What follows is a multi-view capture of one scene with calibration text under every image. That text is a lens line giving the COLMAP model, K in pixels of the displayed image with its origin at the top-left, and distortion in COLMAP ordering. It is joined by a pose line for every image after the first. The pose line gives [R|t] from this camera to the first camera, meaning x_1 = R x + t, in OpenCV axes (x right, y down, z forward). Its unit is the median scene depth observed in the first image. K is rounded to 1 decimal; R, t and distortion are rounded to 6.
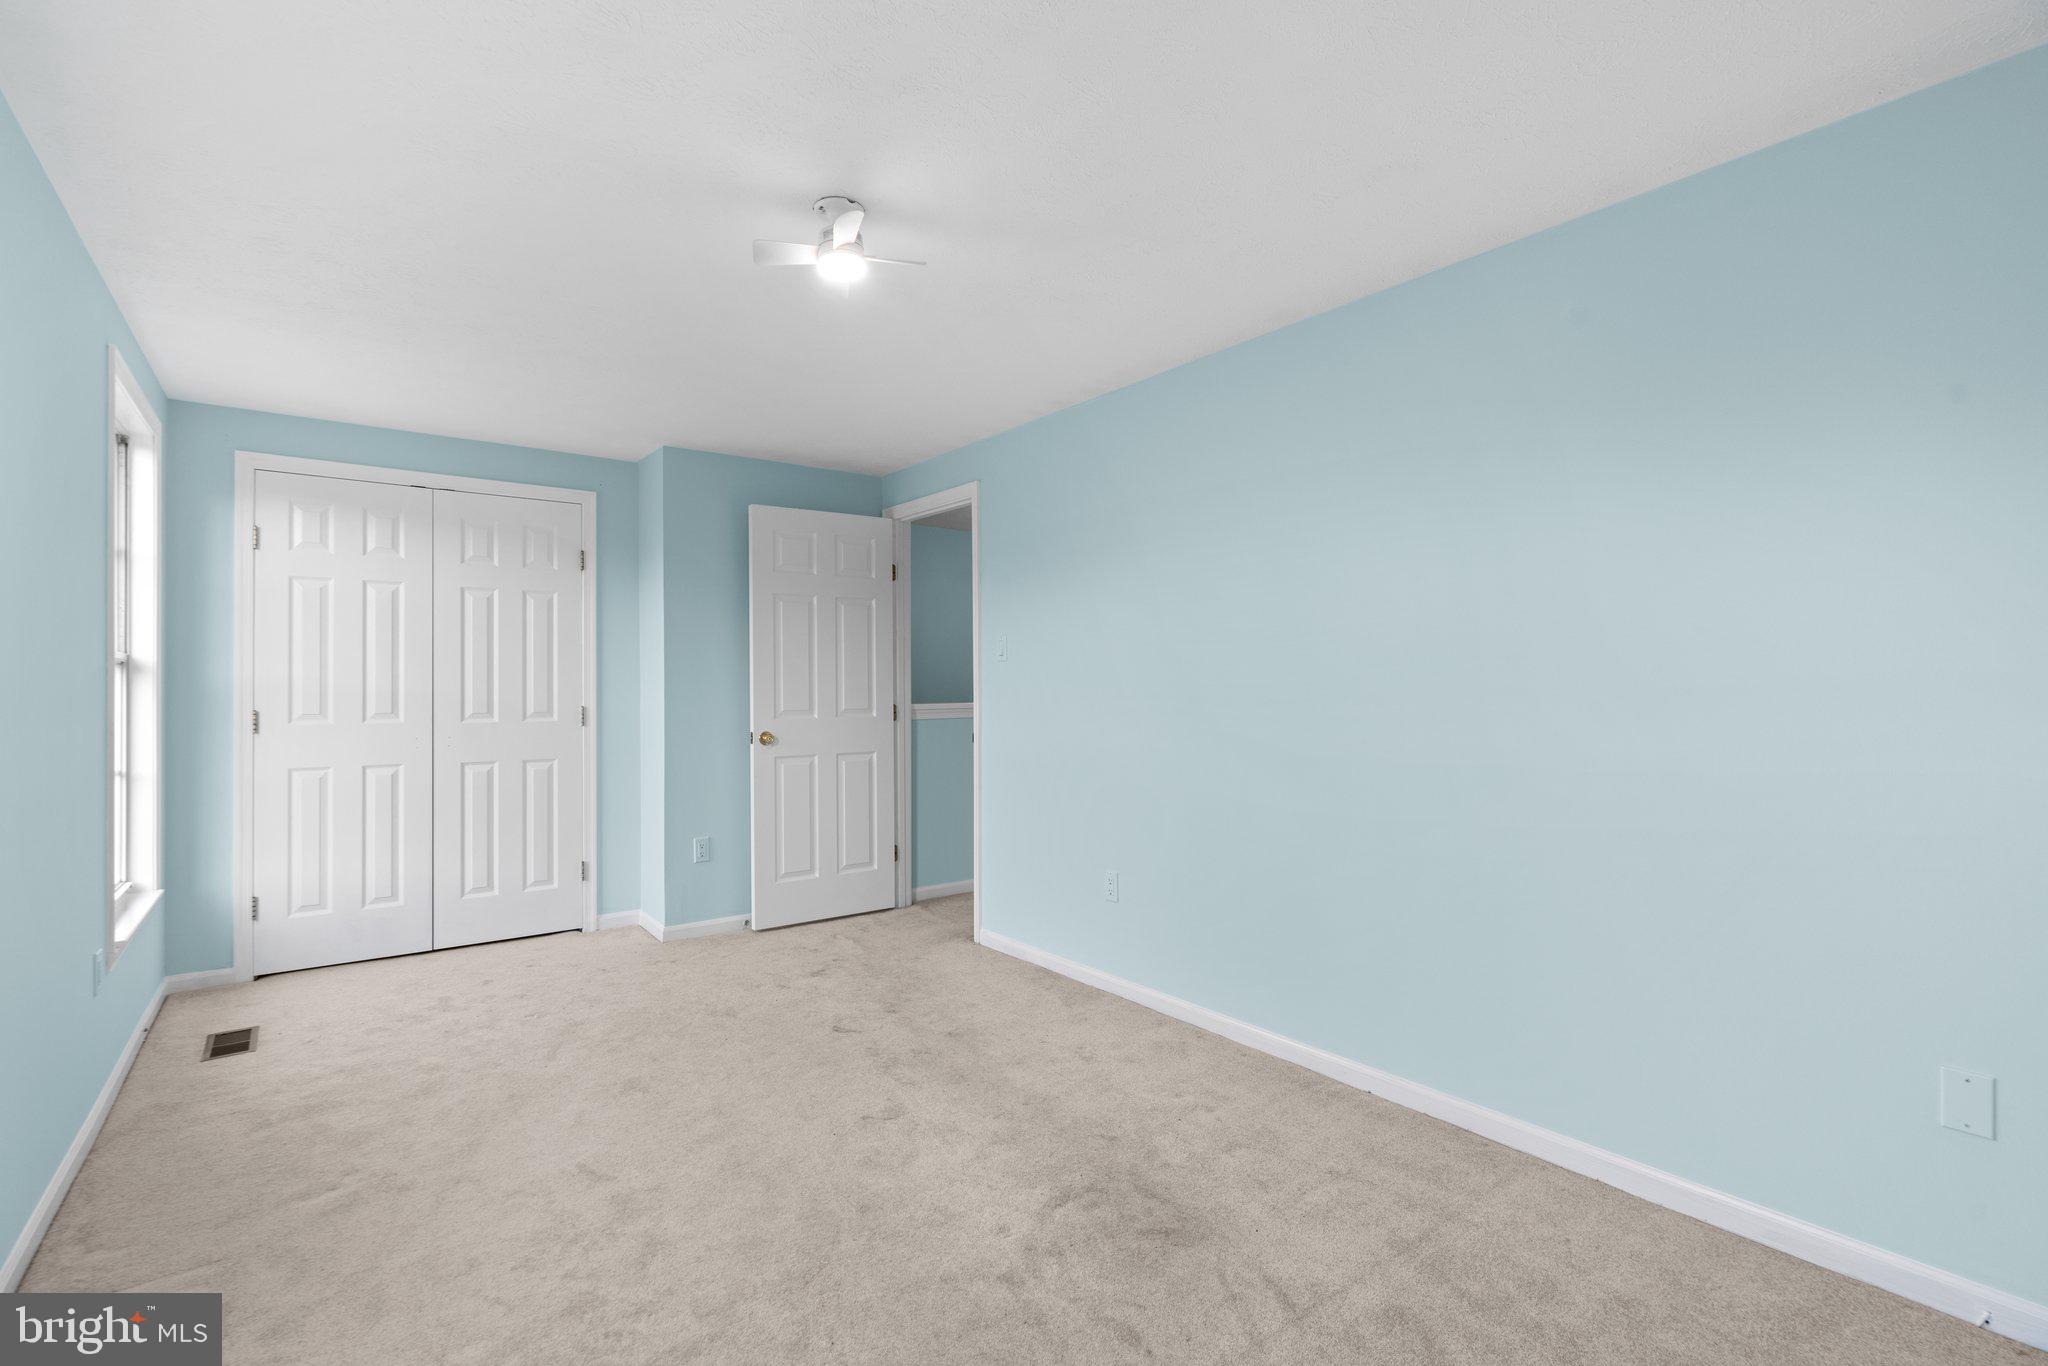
lens RADIAL K [[929.8, 0, 1006.3], [0, 929.8, 683.3], [0, 0, 1]] dist [-0.004803, 0.001058]
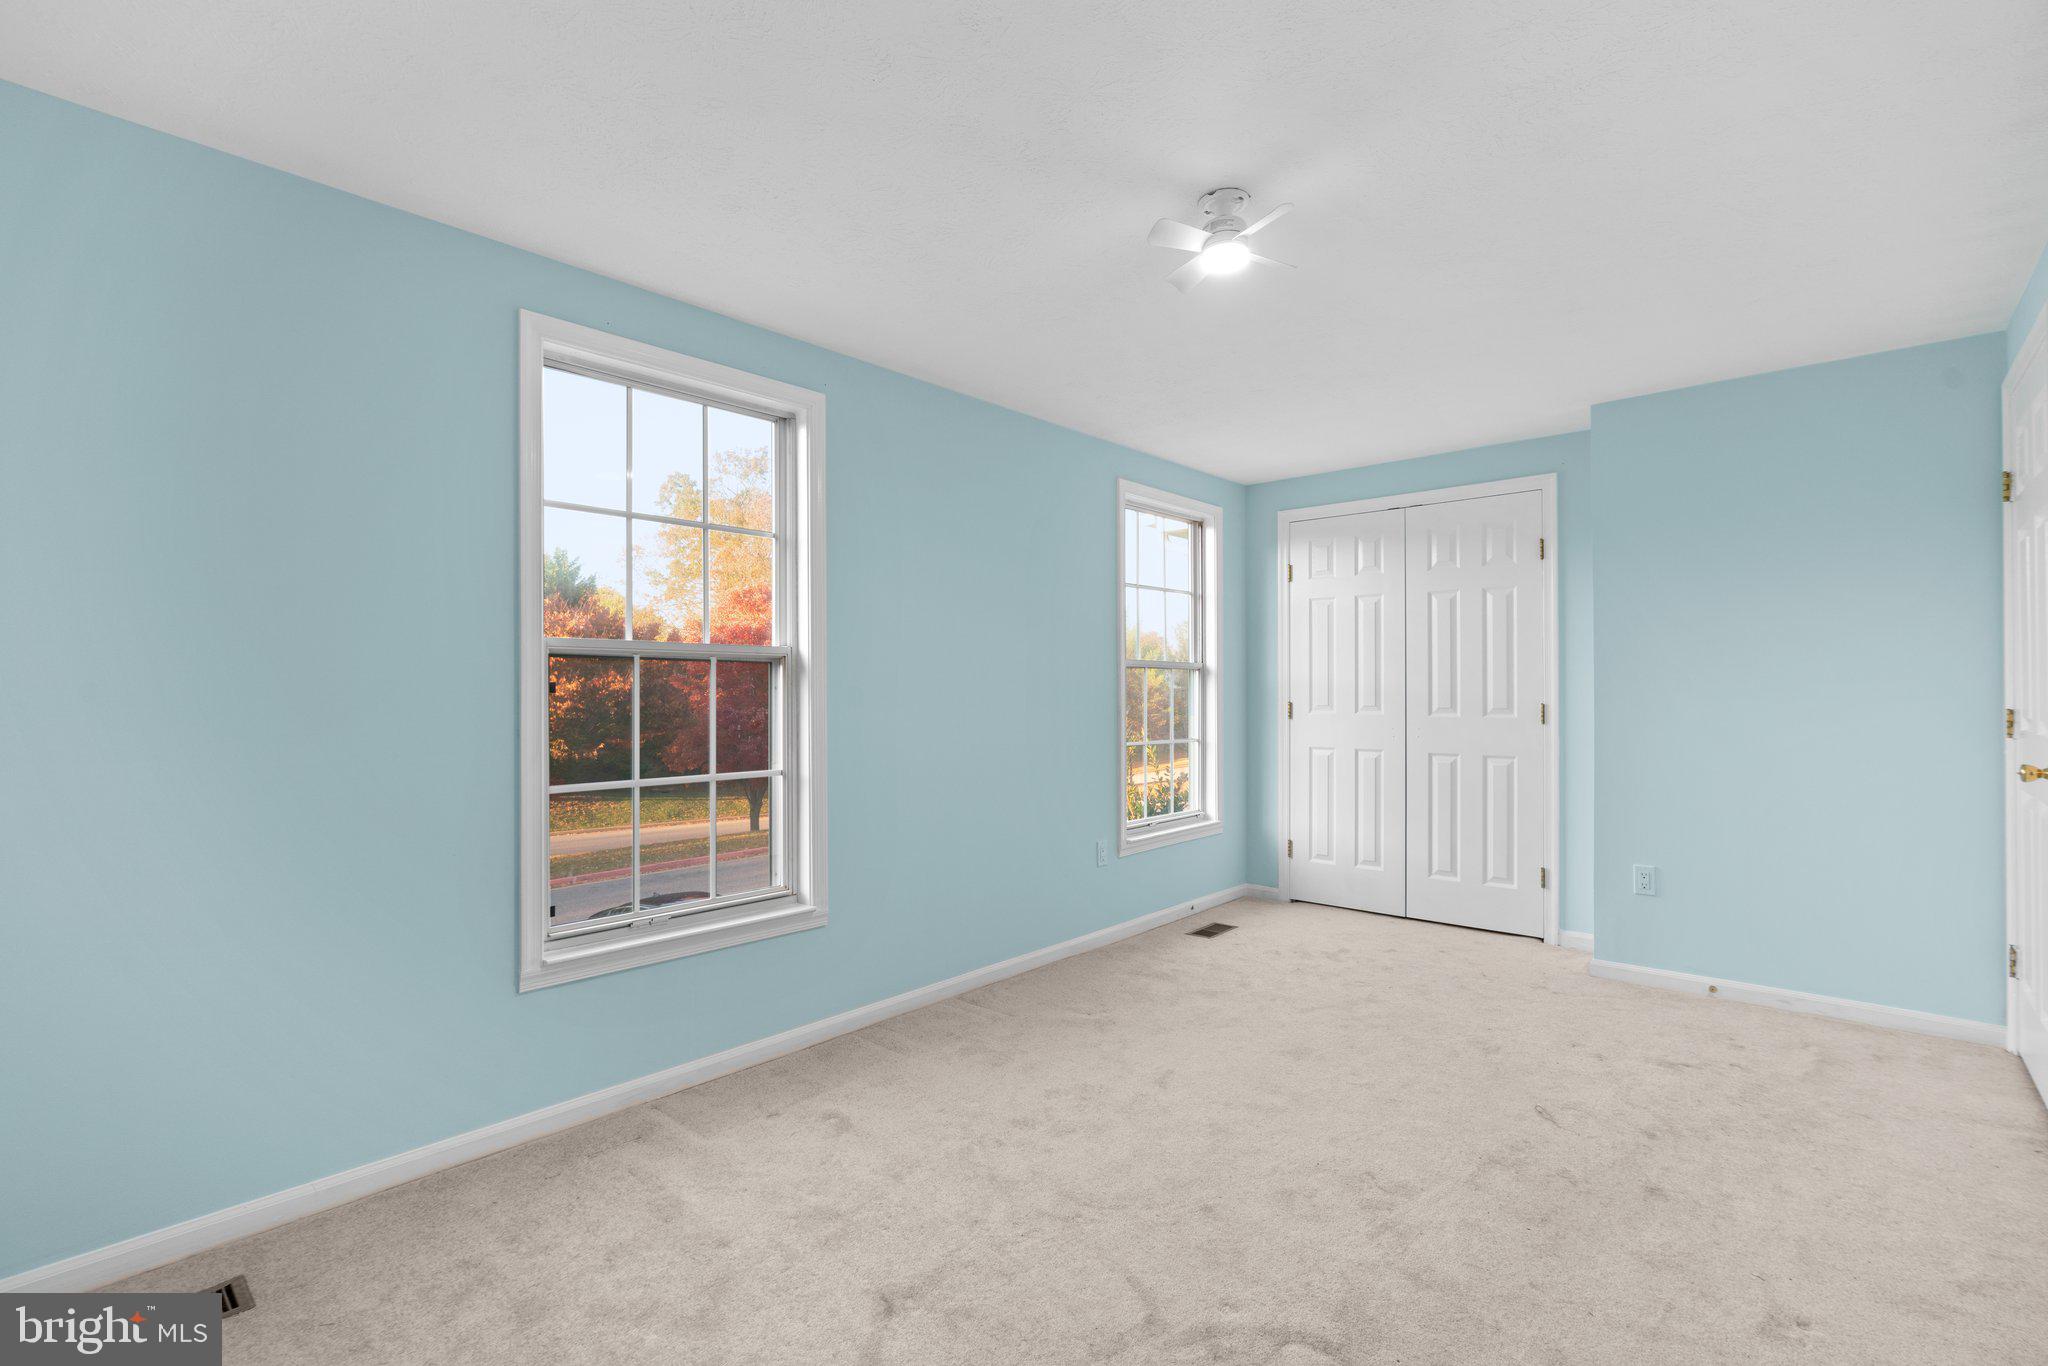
lens RADIAL K [[930.1, 0, 1011.1], [0, 930.1, 690.2], [0, 0, 1]] dist [-0.006007, 0.000791]
pose [[0.189458, 0.002704, -0.981885, 0.419977], [0.006084, 0.999974, 0.003927, 0.004769], [0.981870, -0.006718, 0.189436, 0.333617]]
